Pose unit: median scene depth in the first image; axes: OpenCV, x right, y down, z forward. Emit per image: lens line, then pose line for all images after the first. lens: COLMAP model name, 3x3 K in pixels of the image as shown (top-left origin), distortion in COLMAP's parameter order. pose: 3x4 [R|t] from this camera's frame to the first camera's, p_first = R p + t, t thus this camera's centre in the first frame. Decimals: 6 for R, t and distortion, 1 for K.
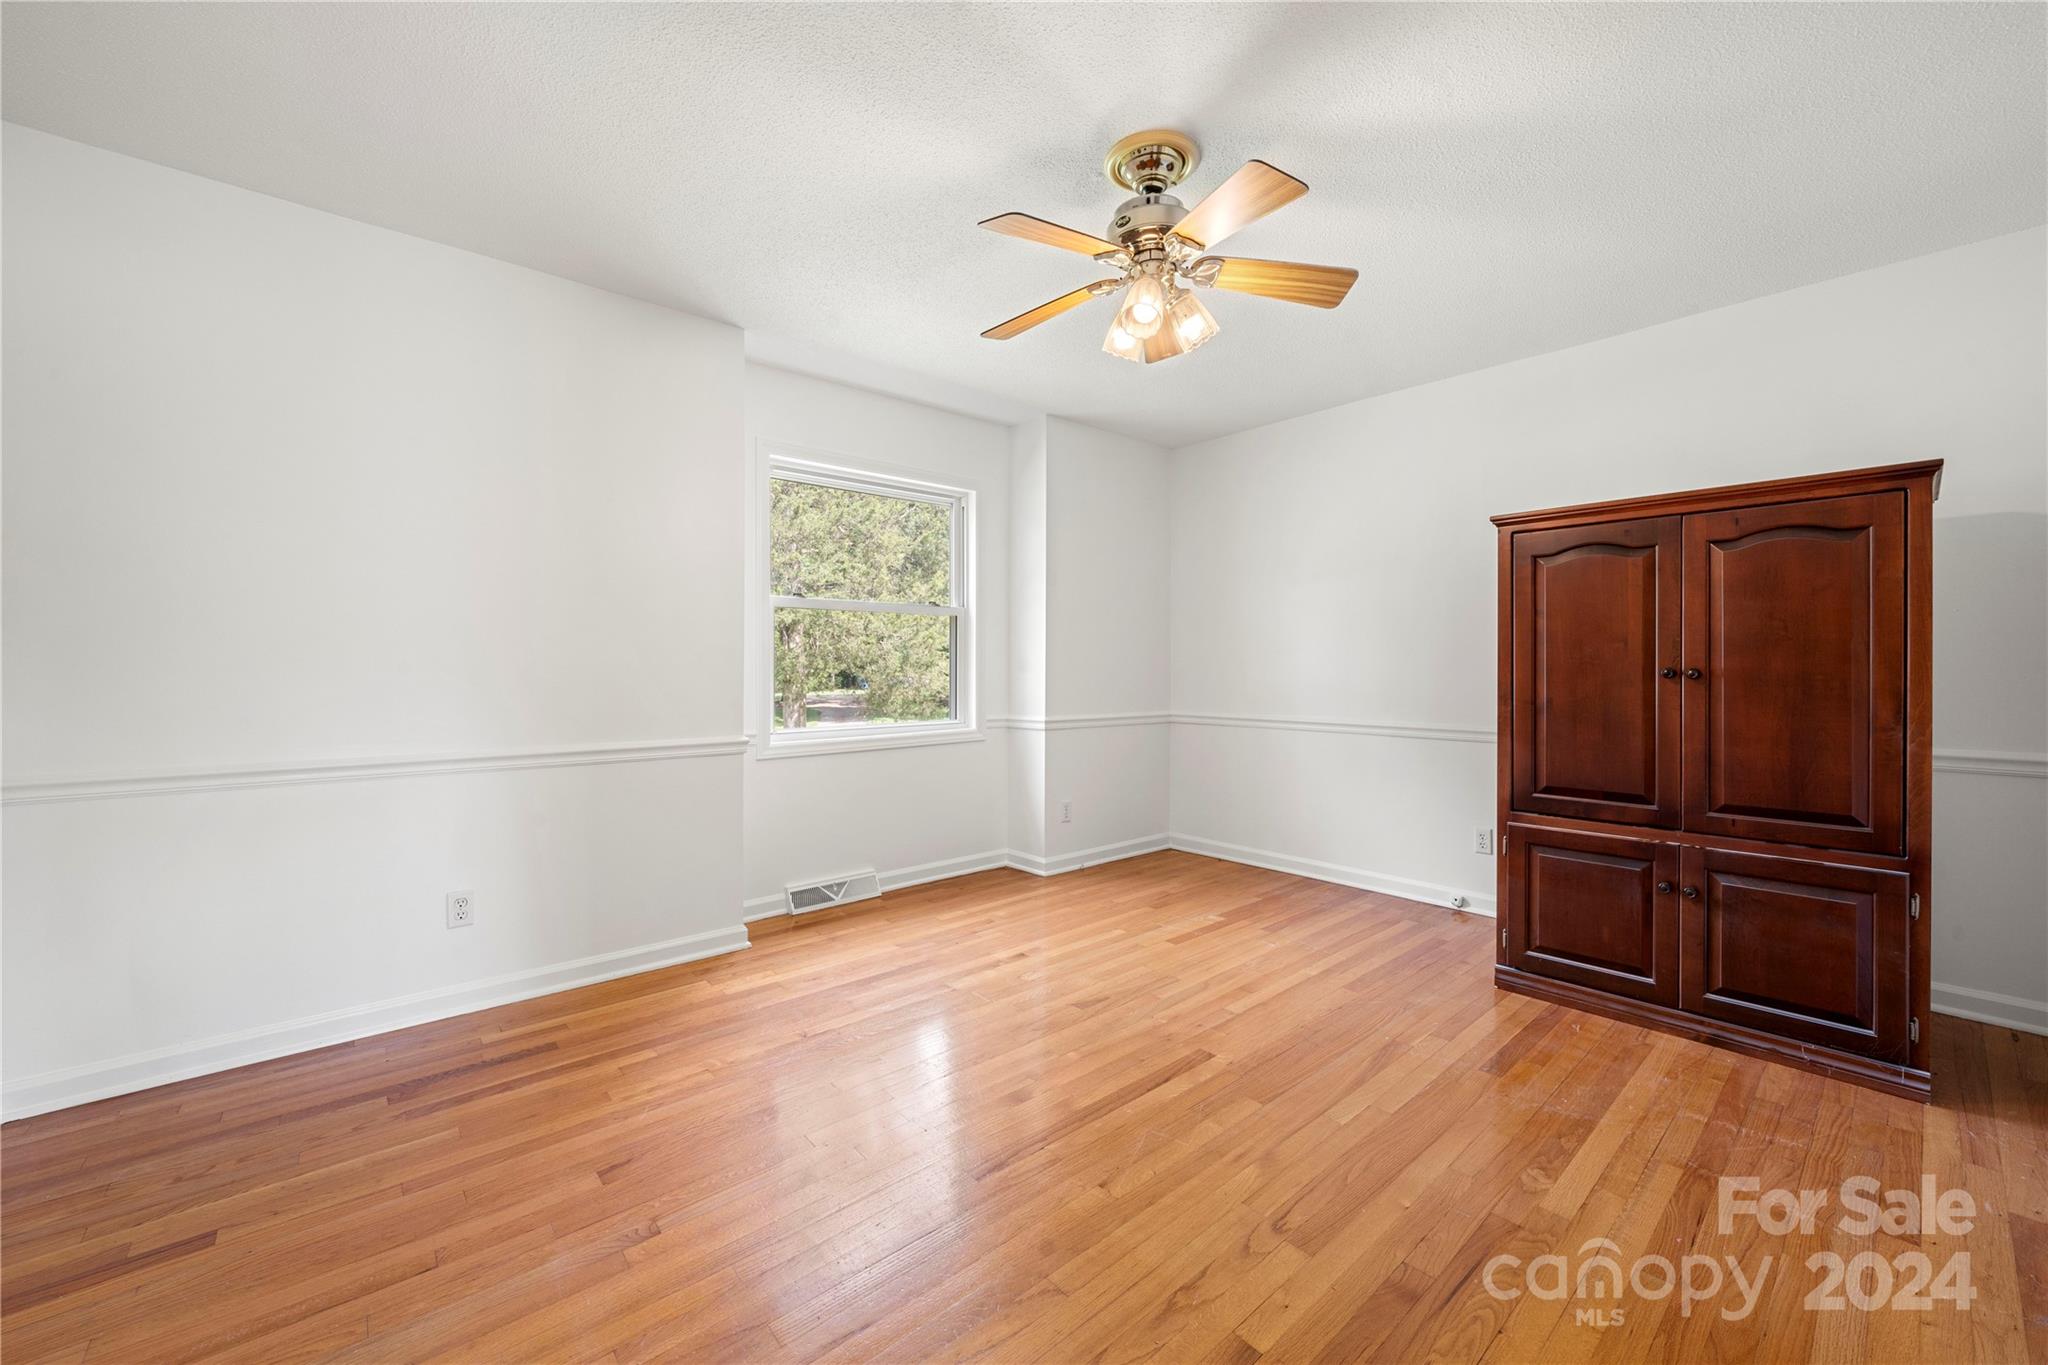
lens RADIAL K [[776.2, 0, 982.5], [0, 776.2, 659.2], [0, 0, 1]] dist [-0.007521, 0.001457]
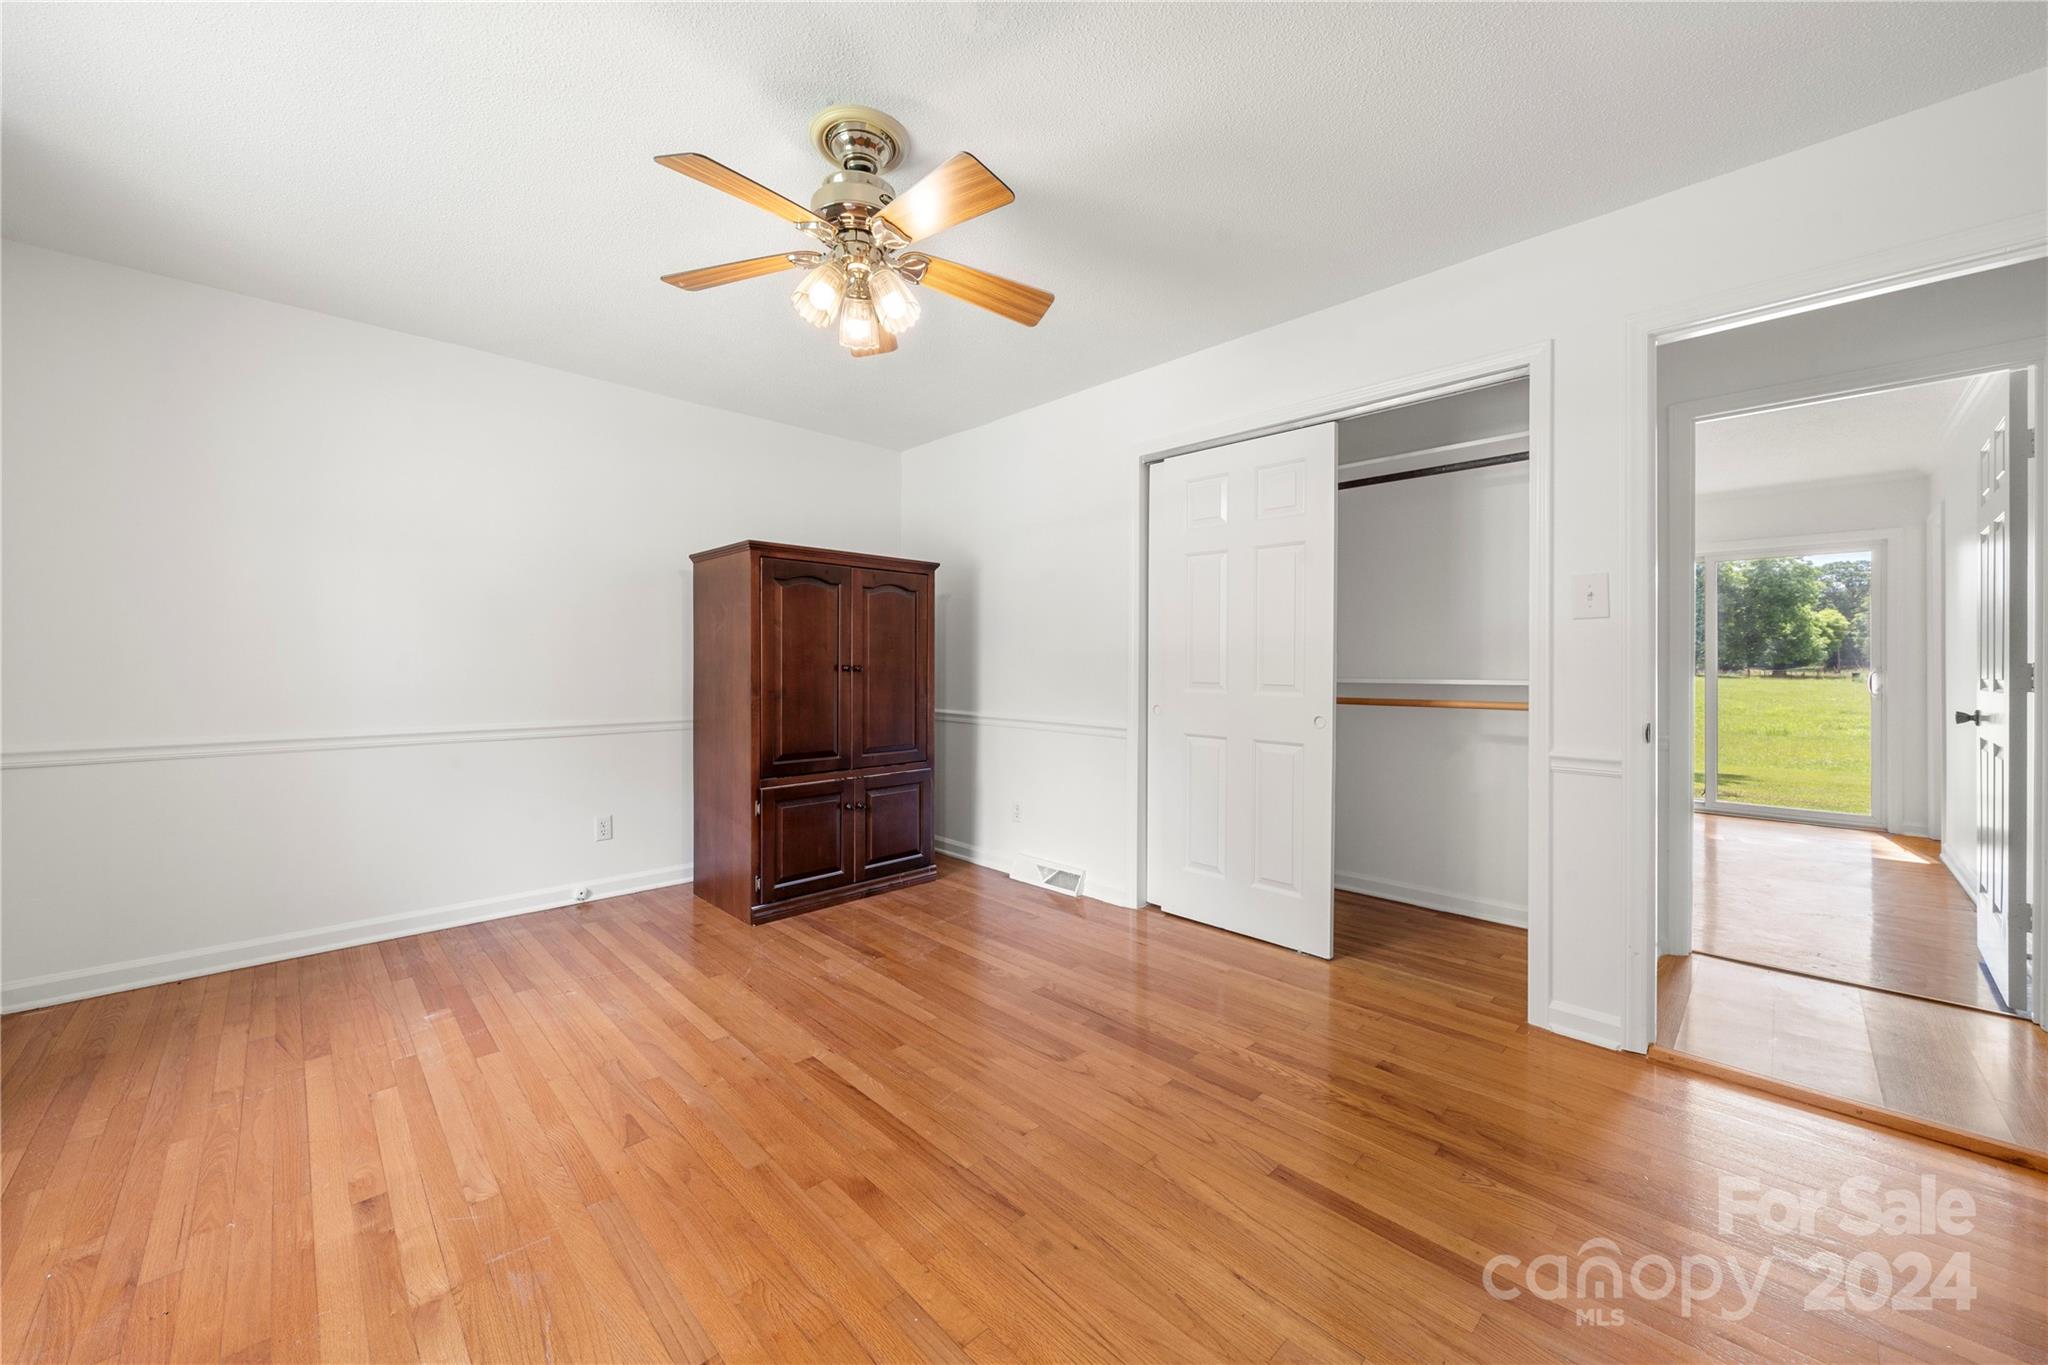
lens RADIAL K [[776.2, 0, 1016.4], [0, 776.2, 665.4], [0, 0, 1]] dist [-0.007521, 0.001457]
pose [[-0.087456, -0.000667, 0.996168, -0.672576], [-0.013687, 0.999906, -0.000532, 0.008308], [-0.996074, -0.013681, -0.087457, 0.792561]]
